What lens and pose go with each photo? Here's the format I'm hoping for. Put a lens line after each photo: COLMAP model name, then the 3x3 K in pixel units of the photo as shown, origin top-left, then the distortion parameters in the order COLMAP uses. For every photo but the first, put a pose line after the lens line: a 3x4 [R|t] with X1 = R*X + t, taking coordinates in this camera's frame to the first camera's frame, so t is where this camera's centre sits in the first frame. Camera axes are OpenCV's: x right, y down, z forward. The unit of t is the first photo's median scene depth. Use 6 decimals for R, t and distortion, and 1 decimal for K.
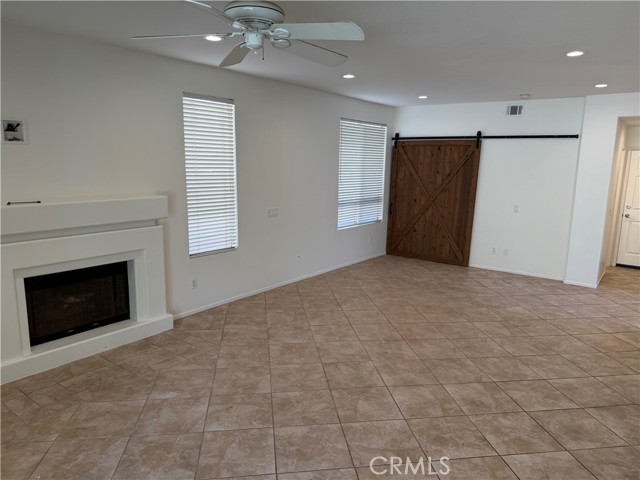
lens RADIAL K [[451.7, 0, 318.4], [0, 451.7, 239.5], [0, 0, 1]] dist [0.063082, -0.082389]
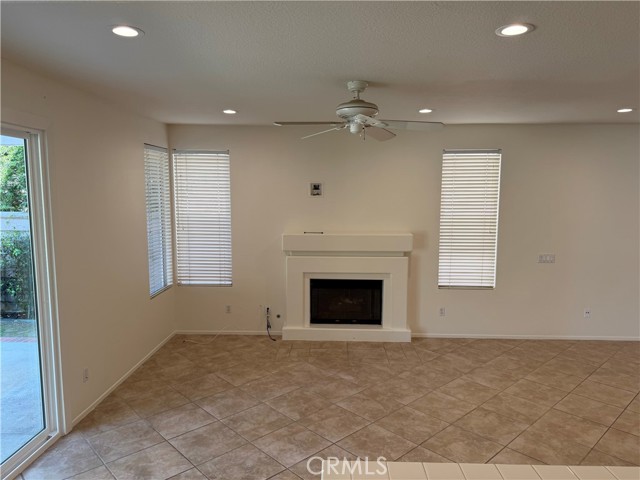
lens RADIAL K [[451.7, 0, 321.0], [0, 451.7, 234.6], [0, 0, 1]] dist [0.063082, -0.082389]
pose [[0.575888, 0.060752, -0.815268, 0.486902], [-0.134623, 0.990669, -0.021272, -0.030623], [0.806368, 0.122004, 0.578693, 0.063350]]
